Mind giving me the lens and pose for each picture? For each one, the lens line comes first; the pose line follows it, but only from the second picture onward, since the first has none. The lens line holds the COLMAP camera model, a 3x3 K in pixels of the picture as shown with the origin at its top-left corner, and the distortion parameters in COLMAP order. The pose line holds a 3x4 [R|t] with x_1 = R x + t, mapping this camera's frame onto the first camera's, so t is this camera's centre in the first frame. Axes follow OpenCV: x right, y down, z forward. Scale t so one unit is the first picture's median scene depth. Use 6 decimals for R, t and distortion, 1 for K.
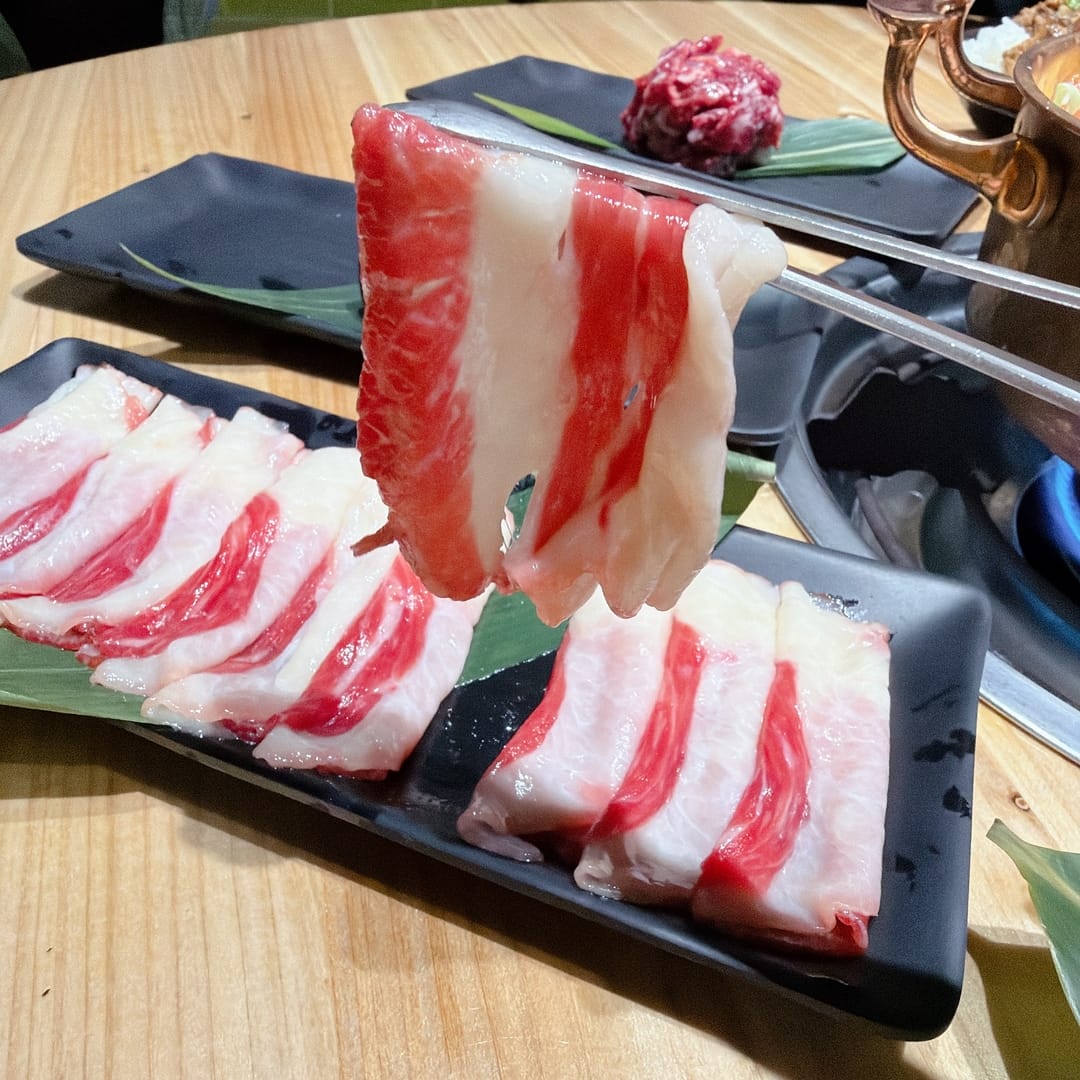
lens RADIAL K [[1044.2, 0, 539.9], [0, 1044.2, 541.1], [0, 0, 1]] dist [0.027163, 0.000000]
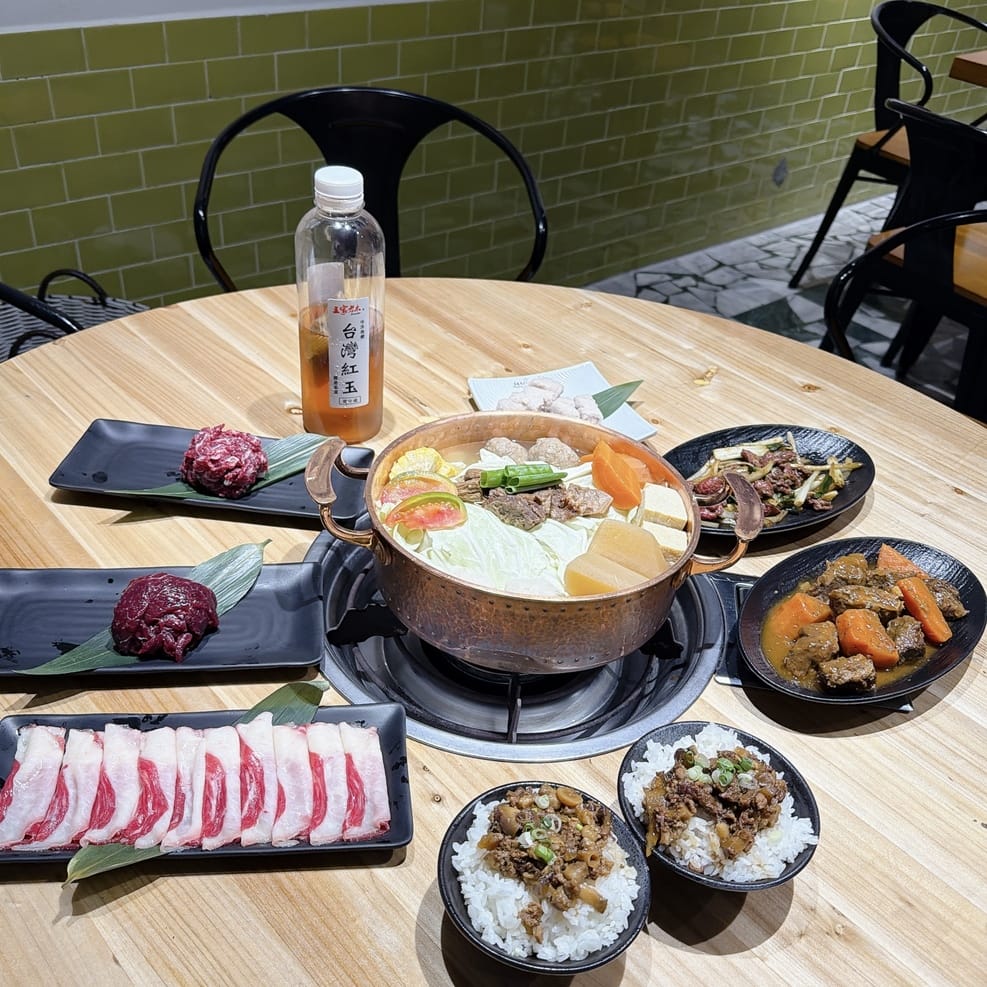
lens RADIAL K [[954.3, 0, 490.5], [0, 954.3, 492.7], [0, 0, 1]] dist [0.027163, 0.000000]
pose [[0.871917, -0.249555, 0.421288, -0.413429], [0.266076, 0.963740, 0.020200, -0.594107], [-0.411053, 0.094482, 0.906702, -1.887033]]
